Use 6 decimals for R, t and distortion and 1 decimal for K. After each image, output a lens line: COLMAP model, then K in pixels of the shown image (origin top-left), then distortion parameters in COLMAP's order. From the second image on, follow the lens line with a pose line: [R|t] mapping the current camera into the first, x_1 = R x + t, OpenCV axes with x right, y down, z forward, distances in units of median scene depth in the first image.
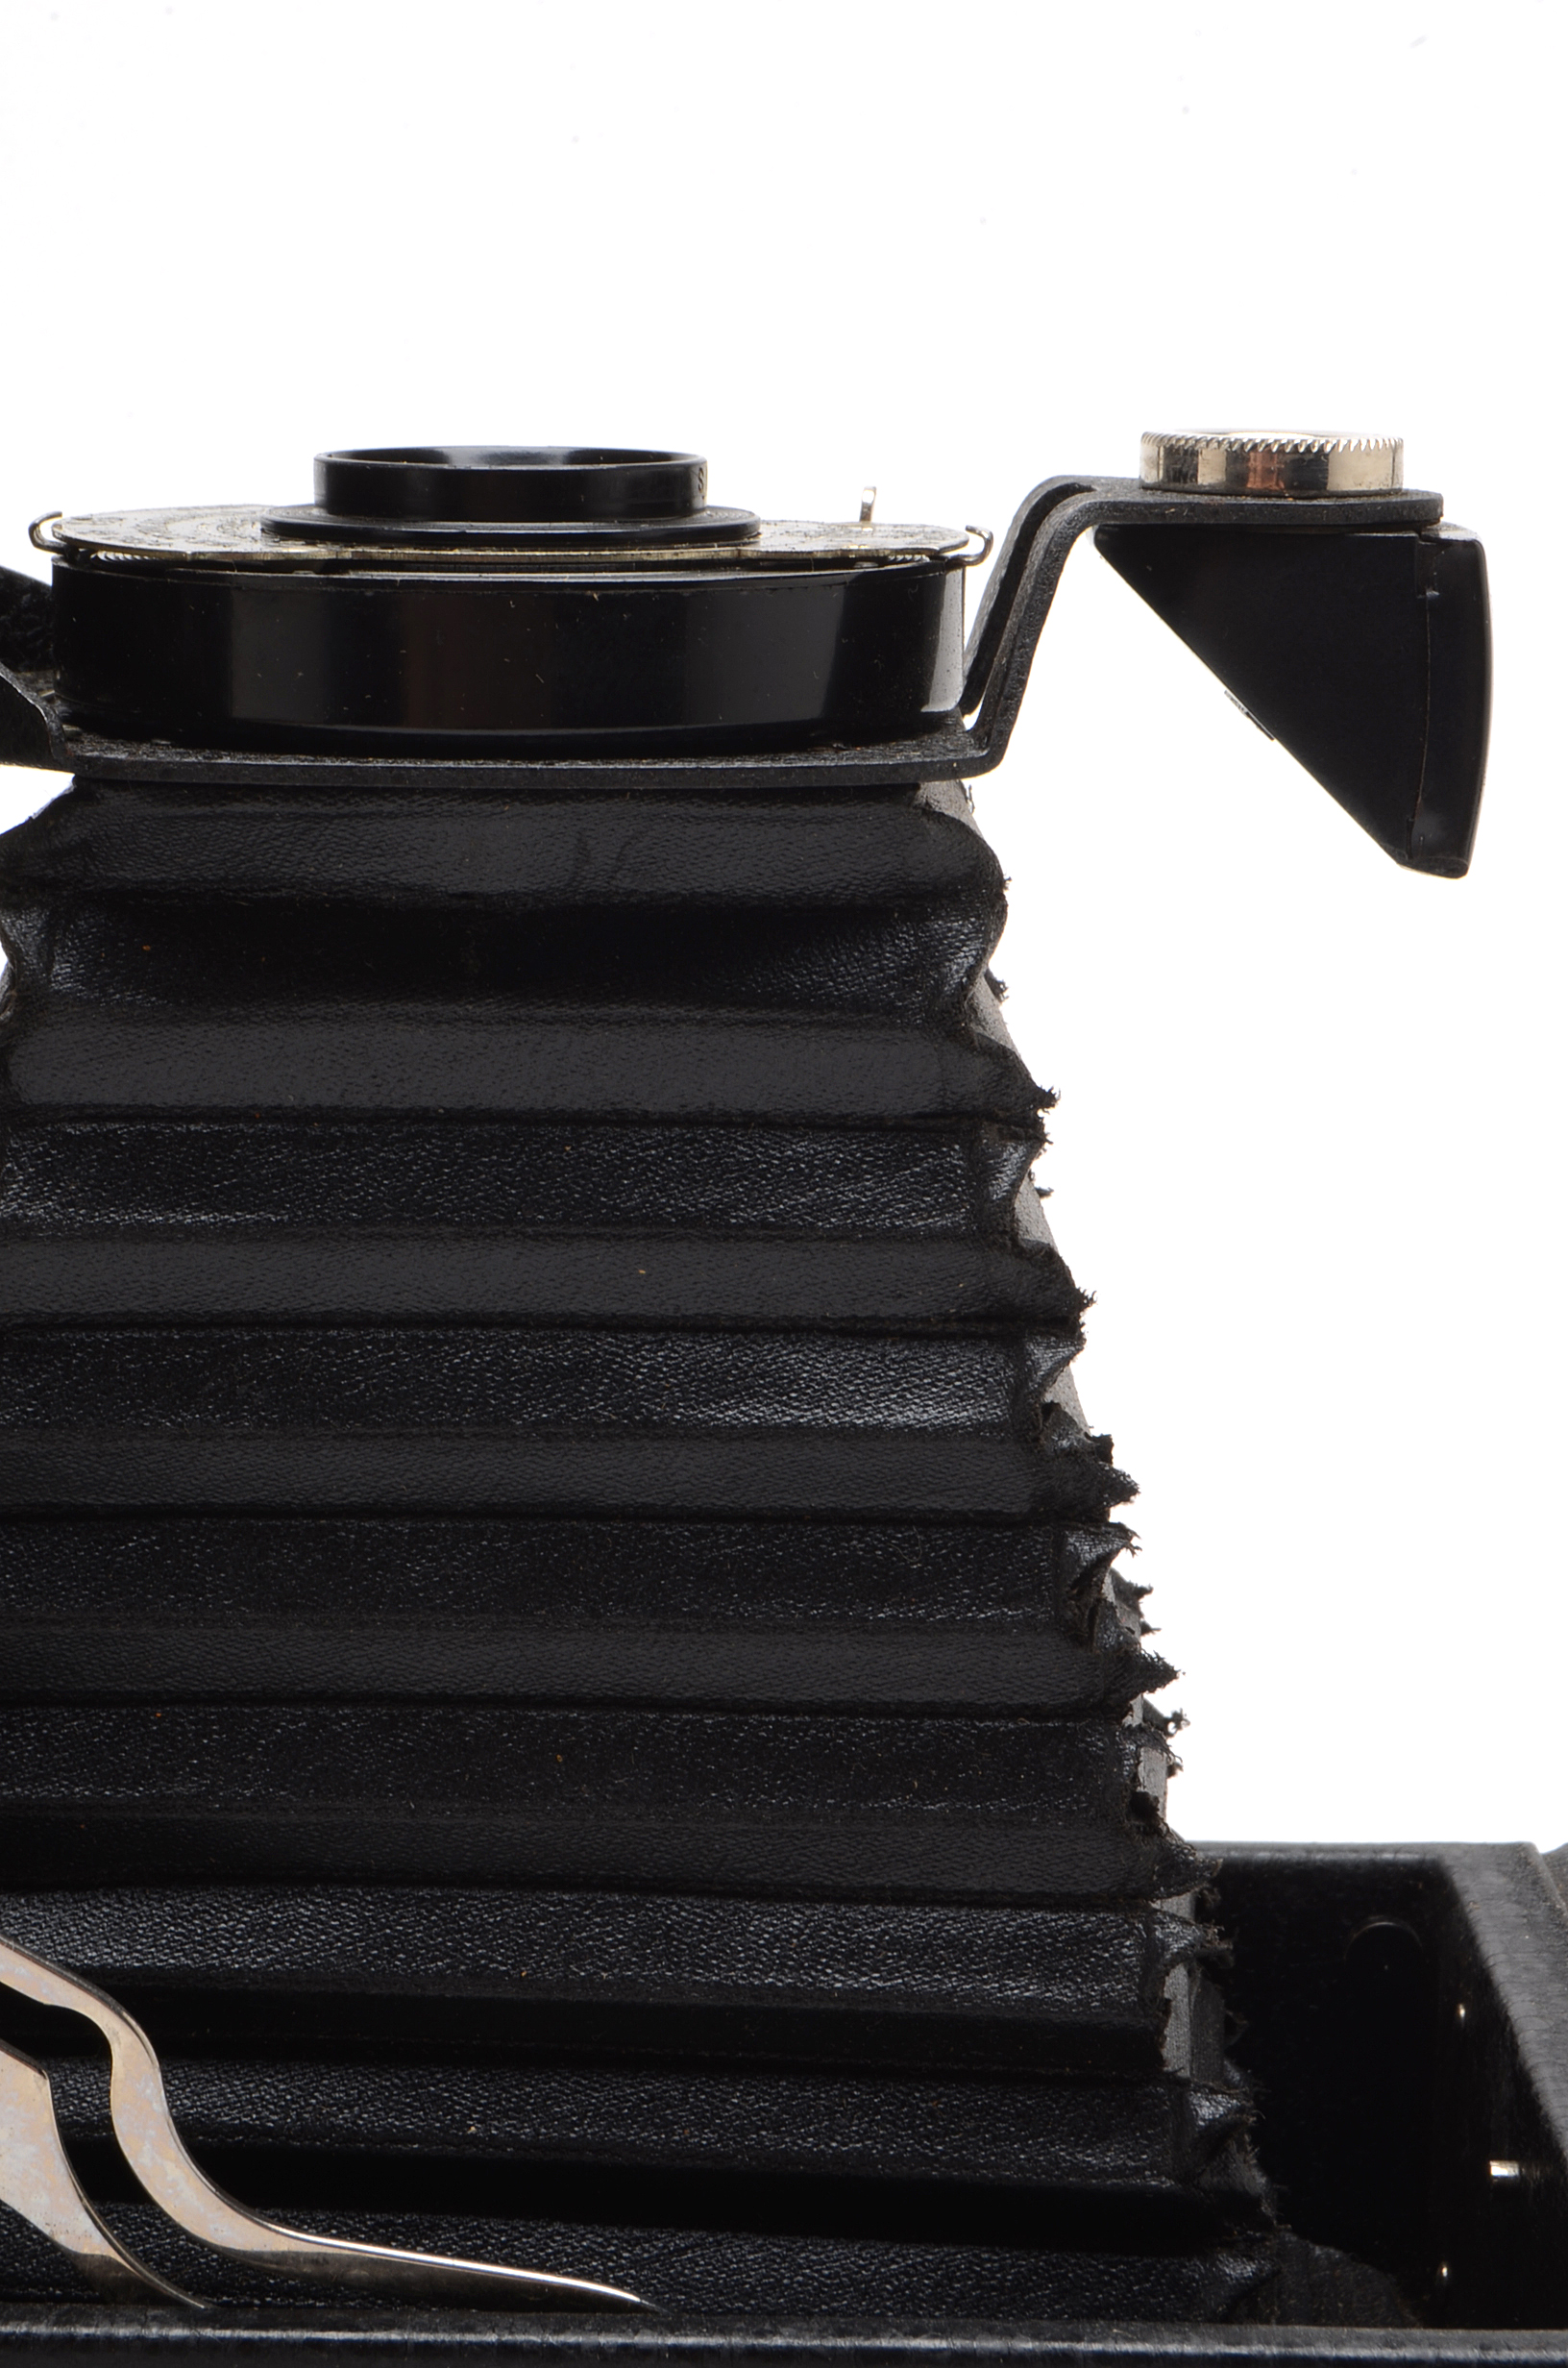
lens RADIAL K [[5344.8, 0, 701.3], [0, 5344.8, 1176.5], [0, 0, 1]] dist [-0.057335, 0.000000]
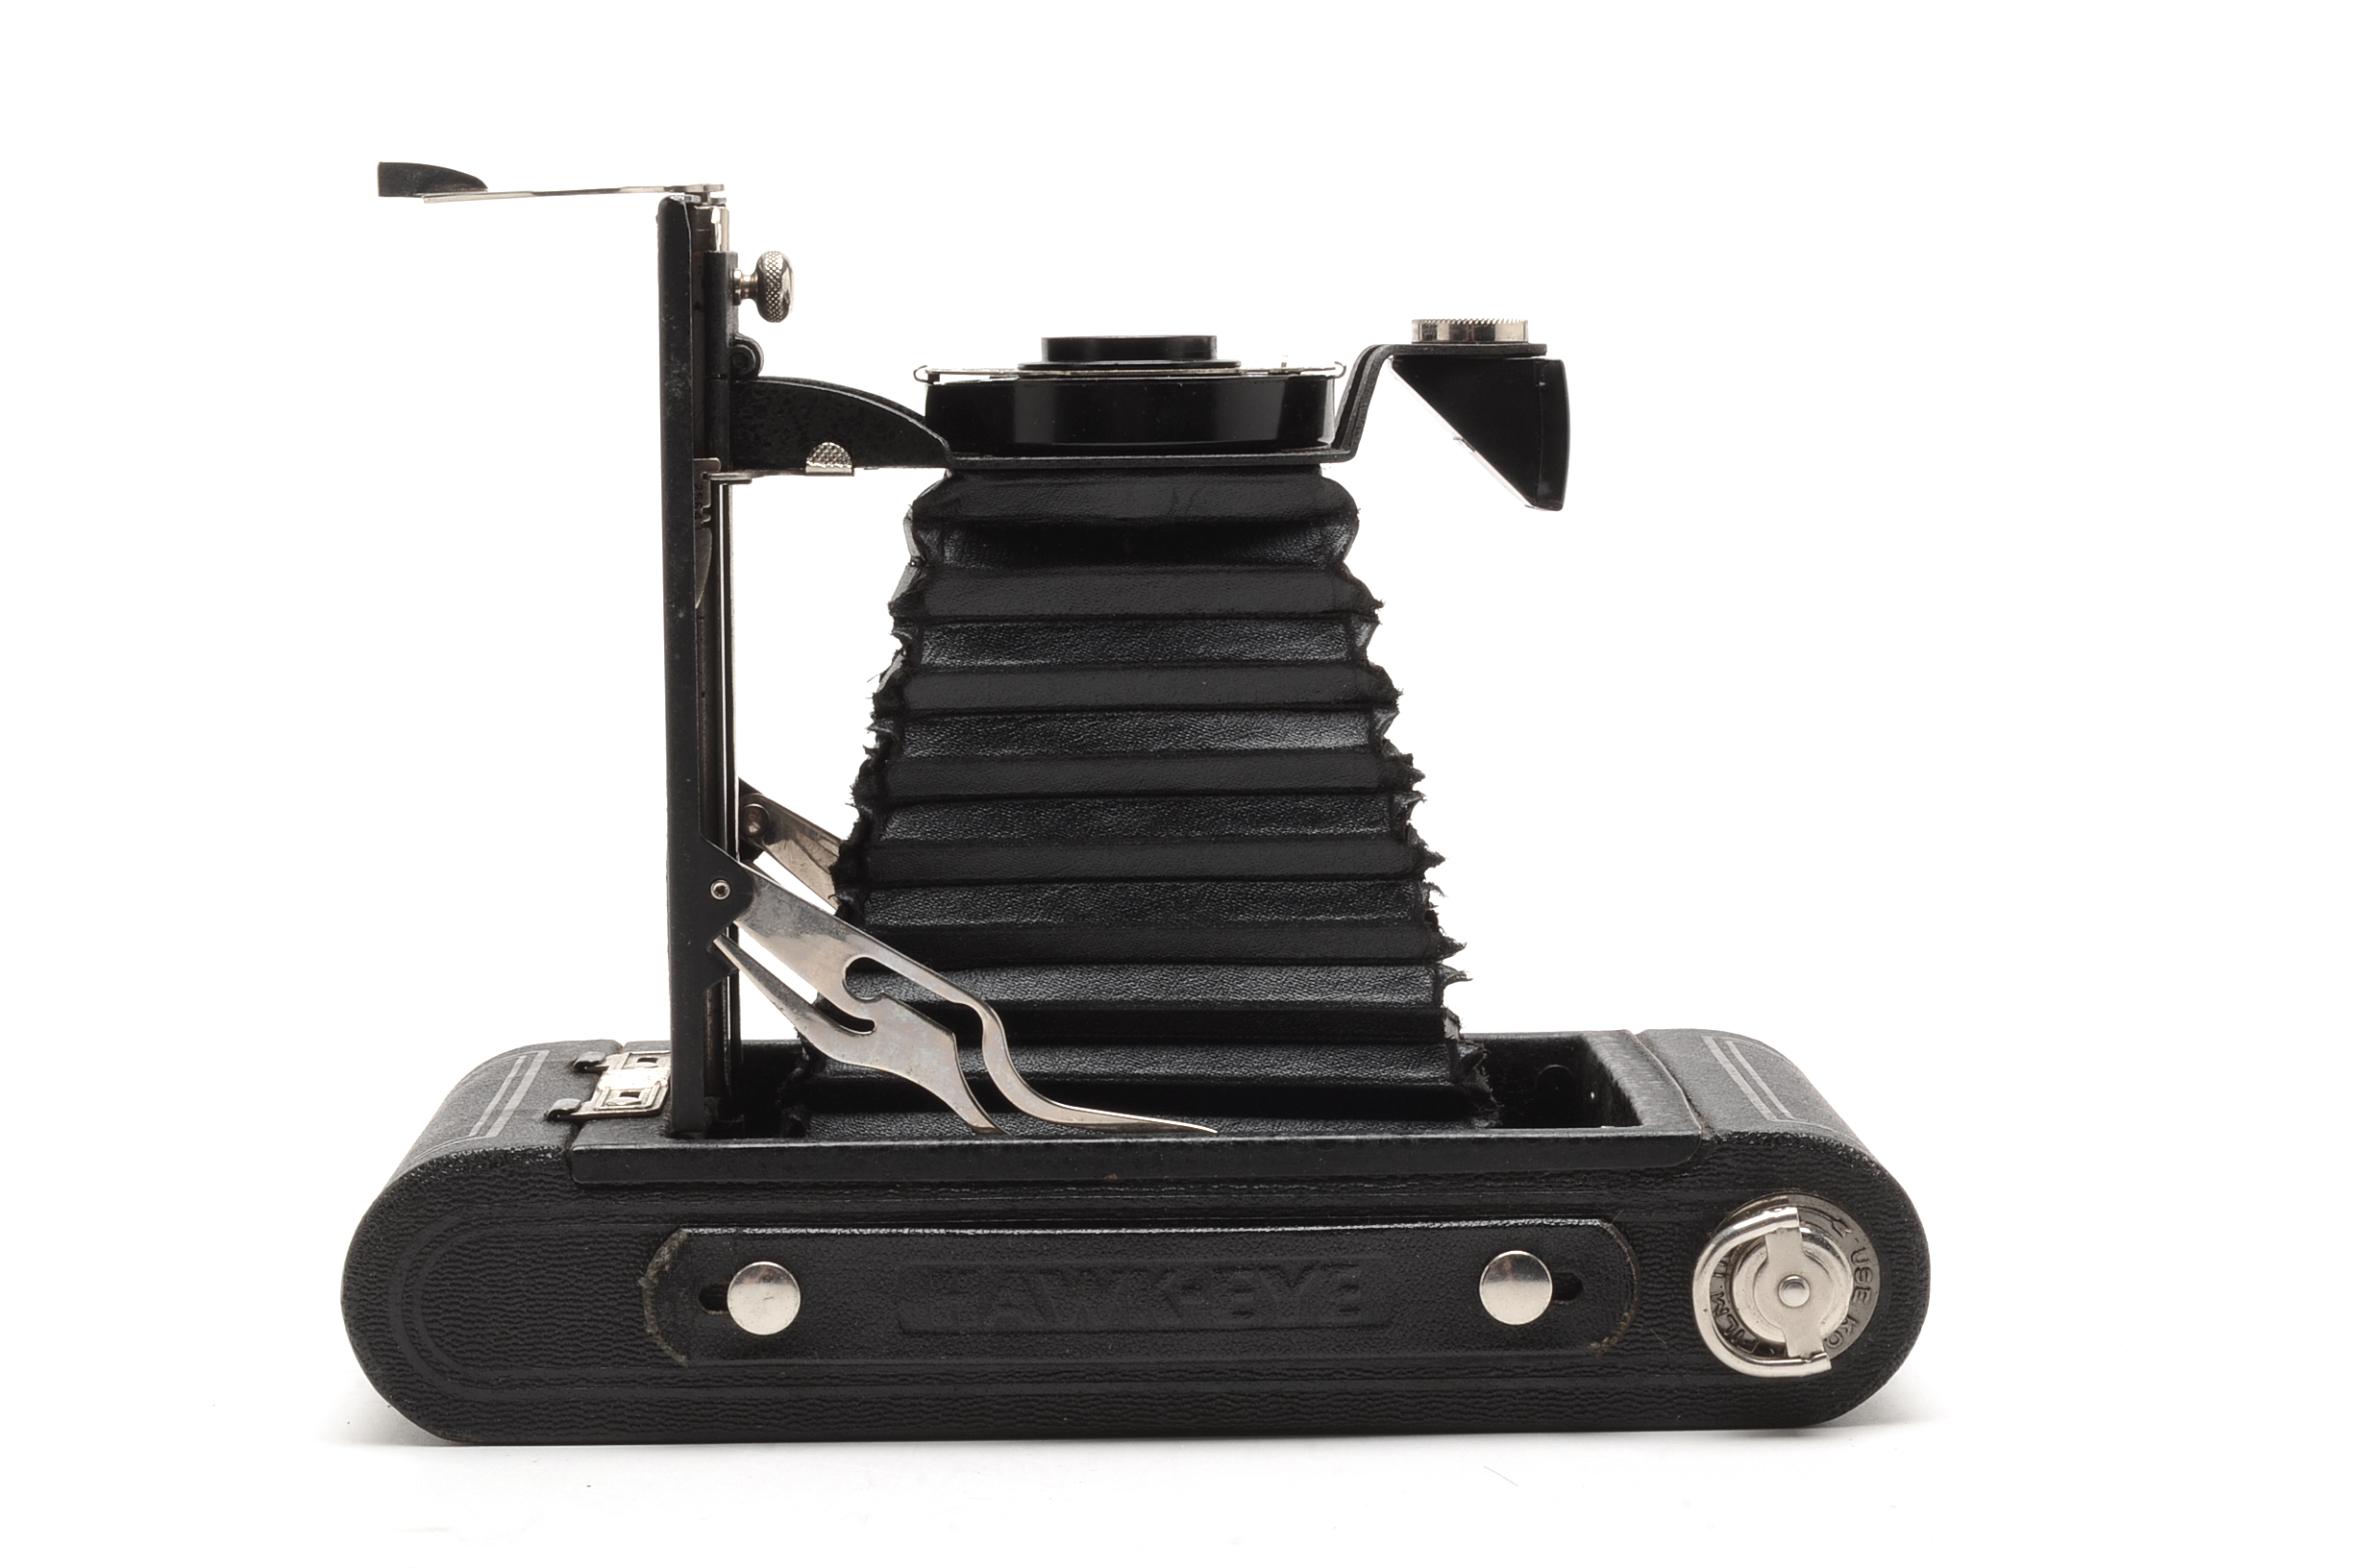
lens RADIAL K [[5344.8, 0, 1190.0], [0, 5344.8, 784.3], [0, 0, 1]] dist [-0.057335, 0.000000]
pose [[0.998810, -0.024413, 0.042215, -0.113584], [0.028363, 0.995009, -0.095665, 0.276557], [-0.039669, 0.096749, 0.994518, -1.251063]]
